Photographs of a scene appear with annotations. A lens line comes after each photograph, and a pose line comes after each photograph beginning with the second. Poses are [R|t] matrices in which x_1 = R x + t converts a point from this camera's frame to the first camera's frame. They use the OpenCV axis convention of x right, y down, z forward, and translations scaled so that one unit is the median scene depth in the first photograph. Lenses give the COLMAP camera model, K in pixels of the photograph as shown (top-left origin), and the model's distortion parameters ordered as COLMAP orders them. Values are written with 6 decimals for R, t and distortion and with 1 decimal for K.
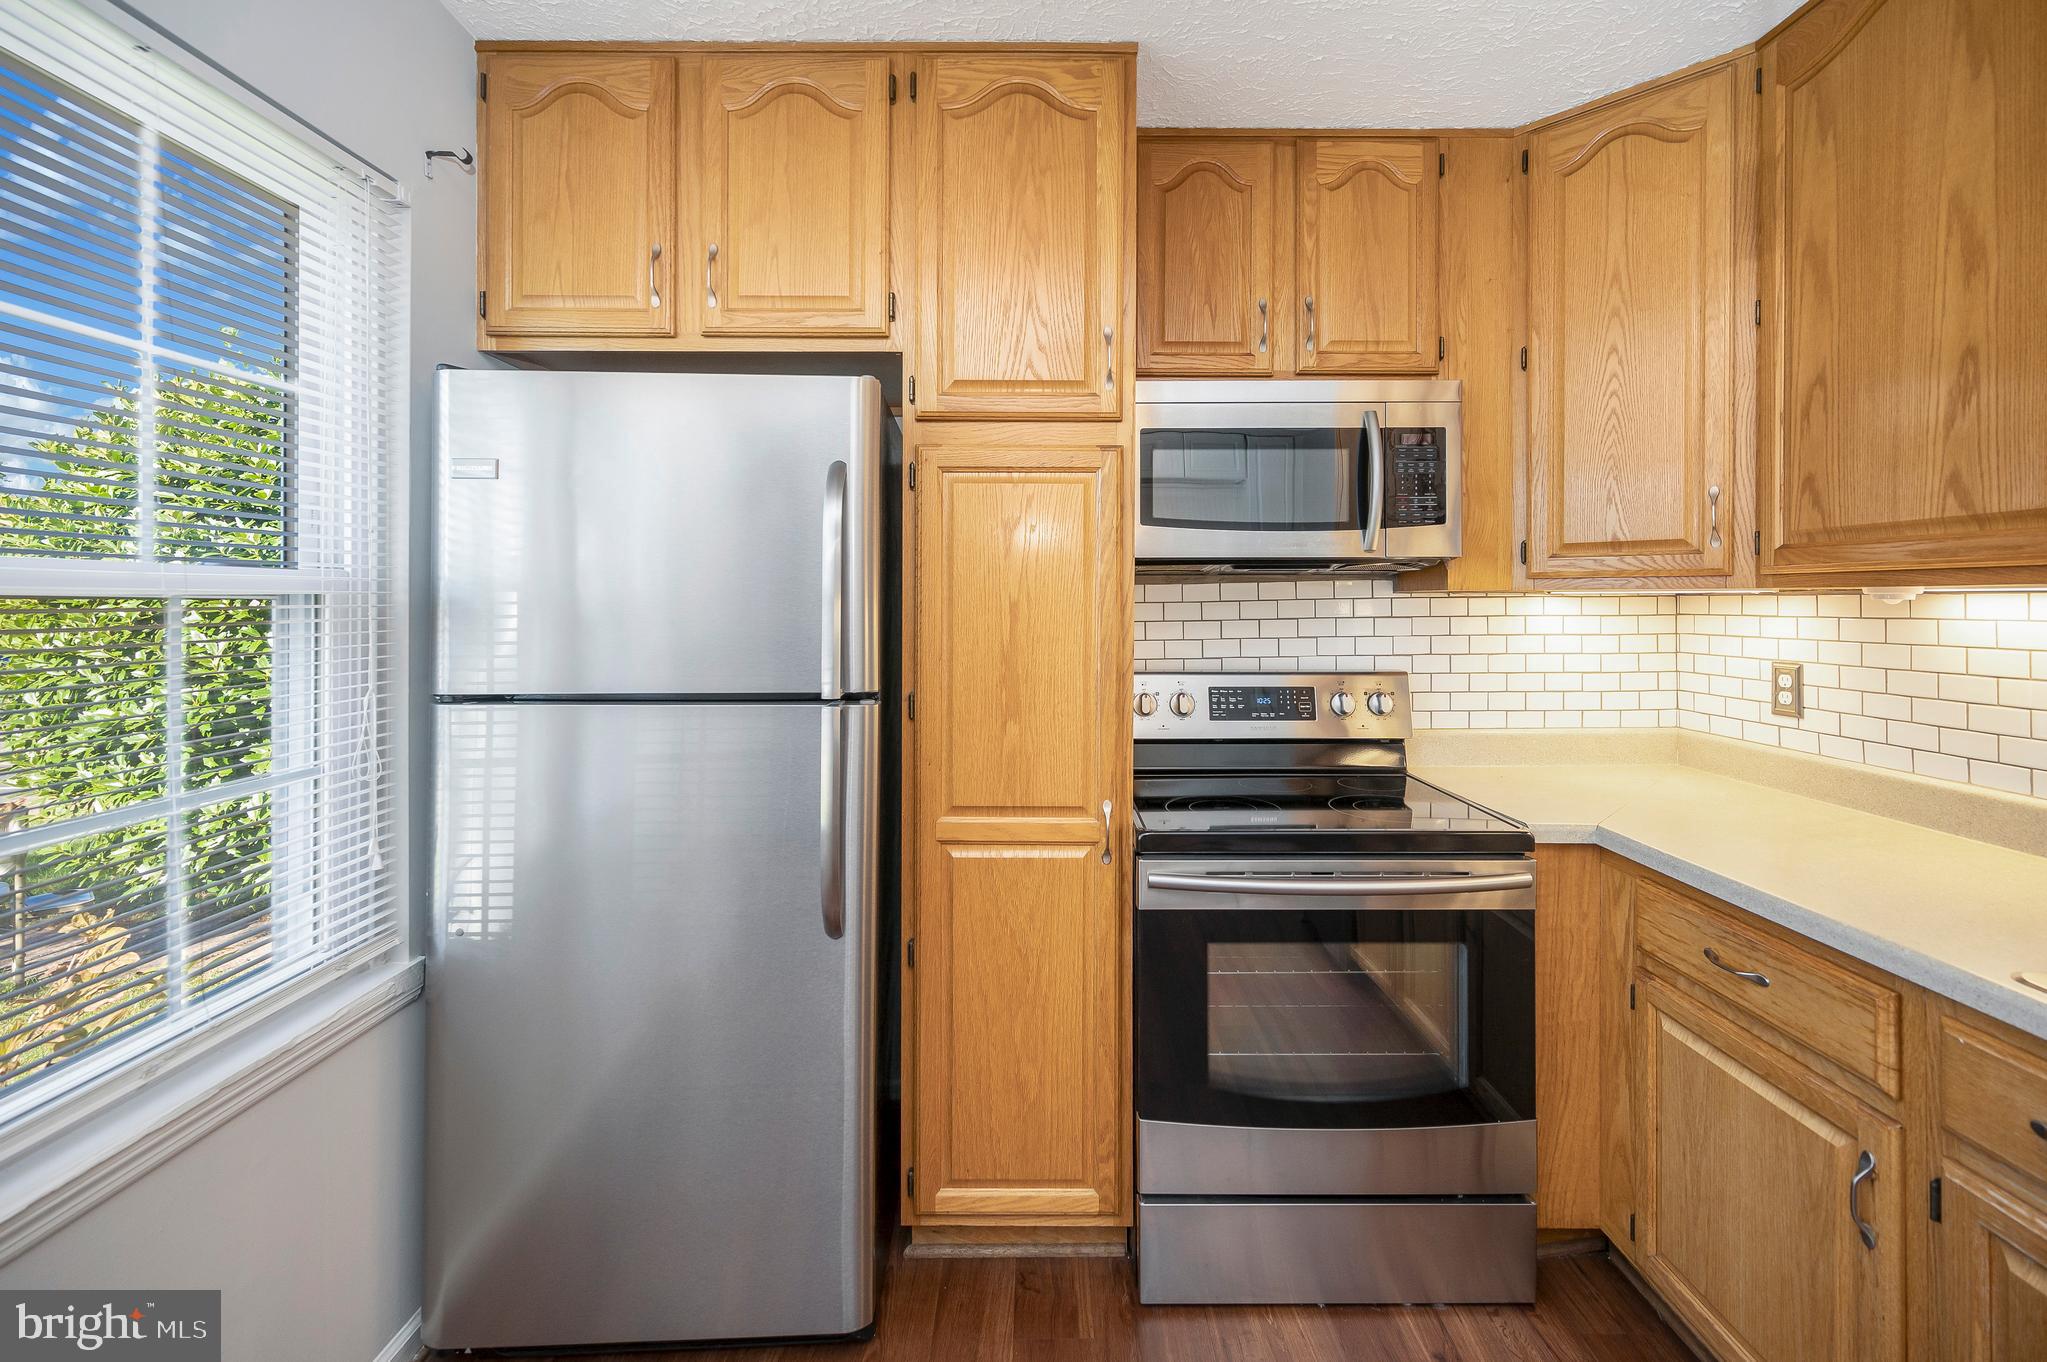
lens RADIAL K [[856.8, 0, 1033.3], [0, 856.8, 608.2], [0, 0, 1]] dist [0.000212, -0.000301]
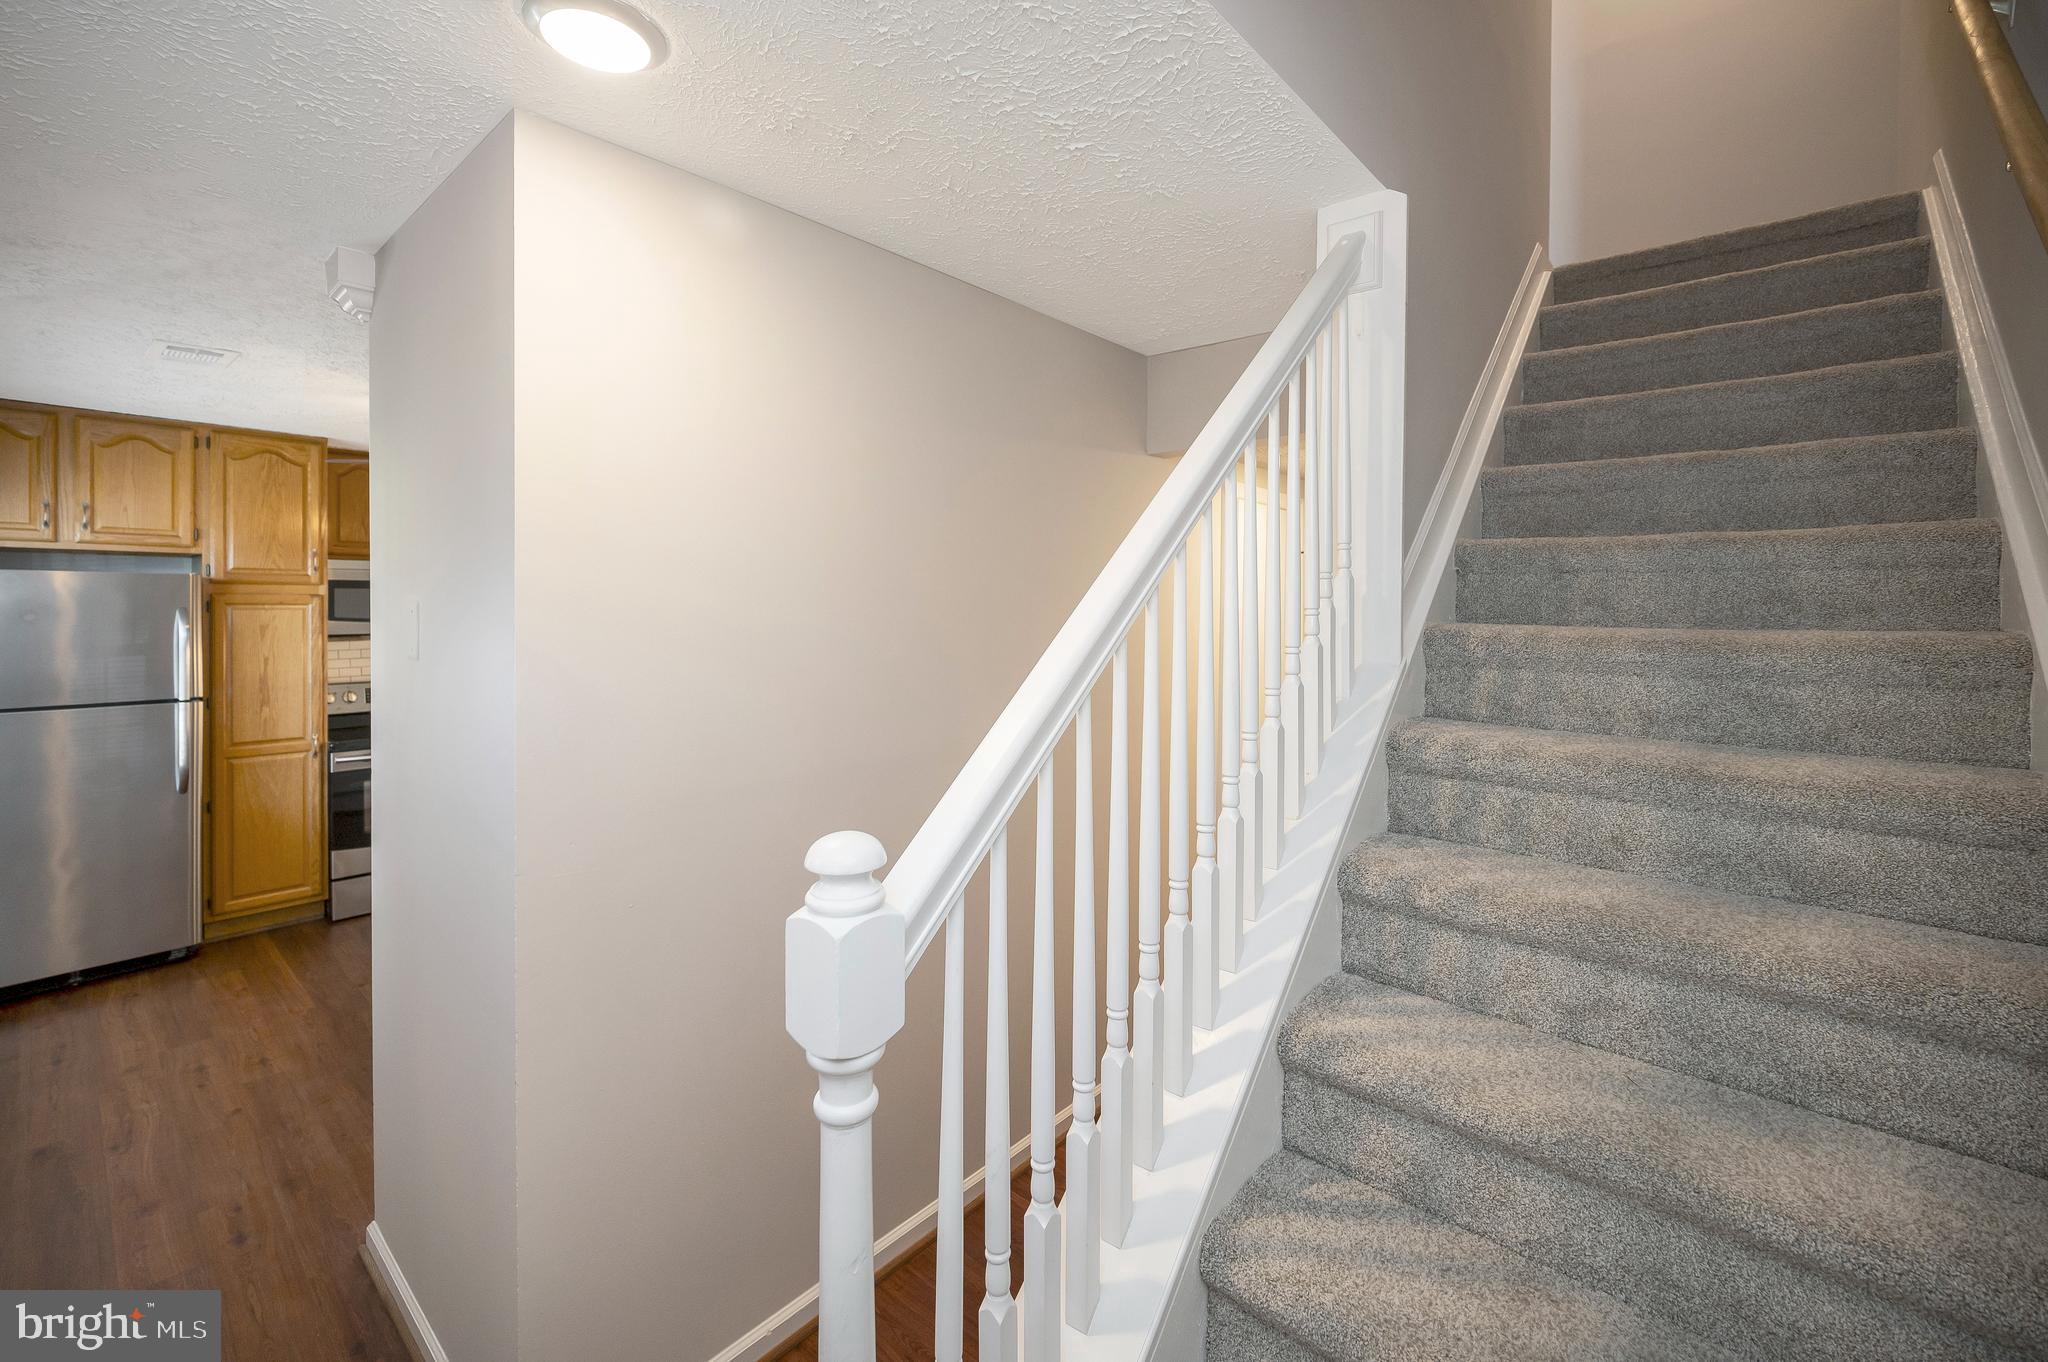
lens RADIAL K [[841.1, 0, 1026.4], [0, 841.1, 612.1], [0, 0, 1]] dist [-0.000959, -0.000436]
pose [[0.651719, -0.006163, 0.758435, -0.430171], [0.005625, 0.999979, 0.003292, -0.133644], [-0.758439, 0.002120, 0.651740, -2.246071]]
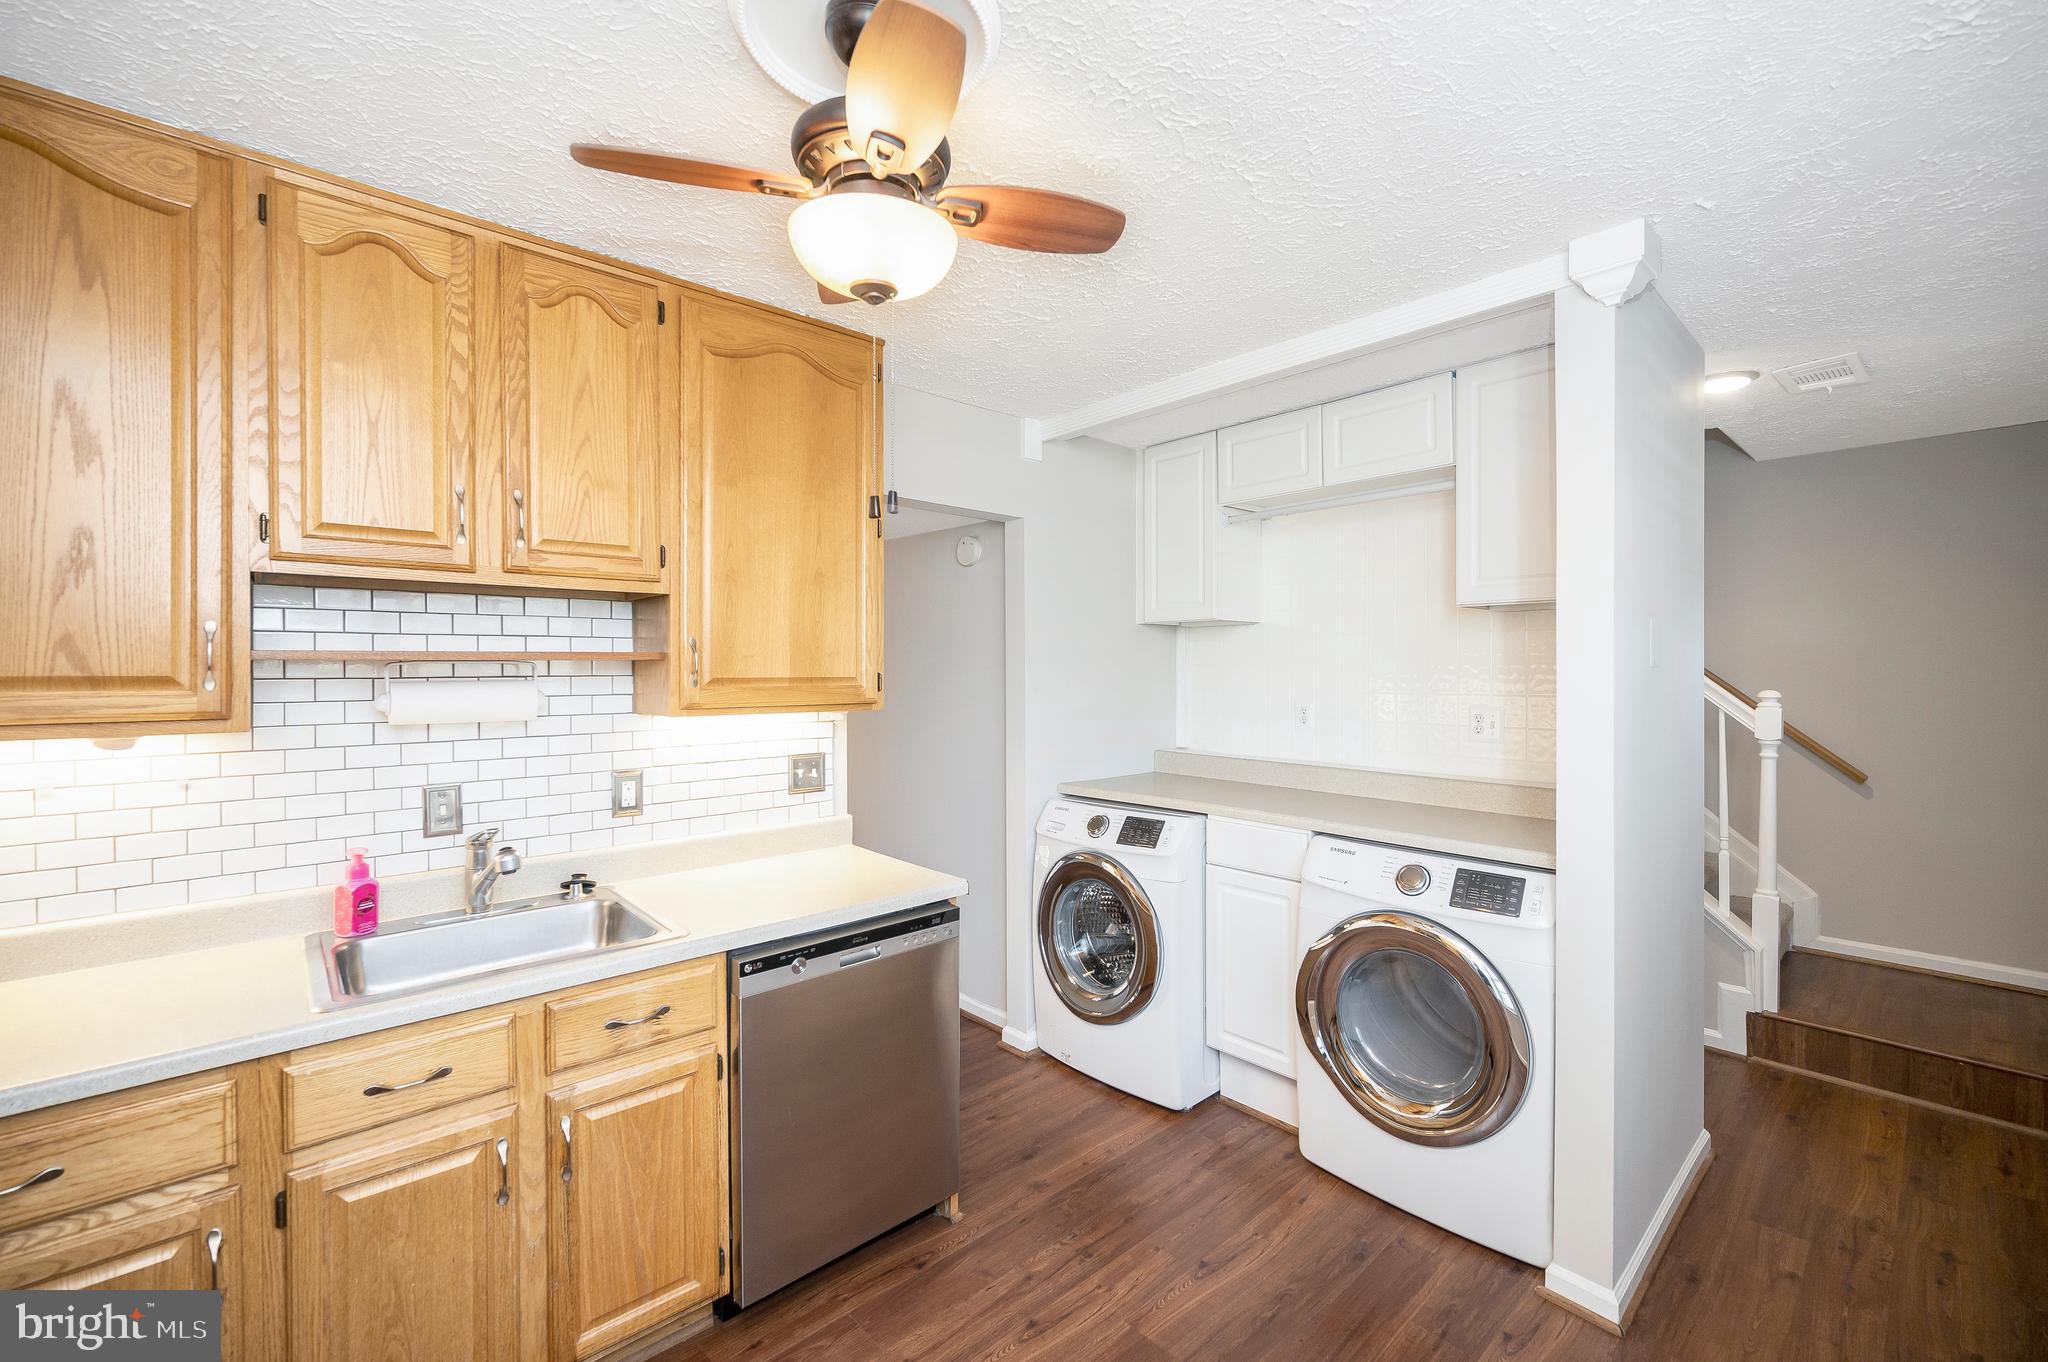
lens RADIAL K [[862.3, 0, 1042.0], [0, 862.3, 674.5], [0, 0, 1]] dist [-0.002870, 0.000046]
pose [[-0.687366, -0.003694, 0.726302, -0.452313], [0.007975, 0.999888, 0.012634, -0.089837], [-0.726267, 0.014477, -0.687260, 0.672620]]
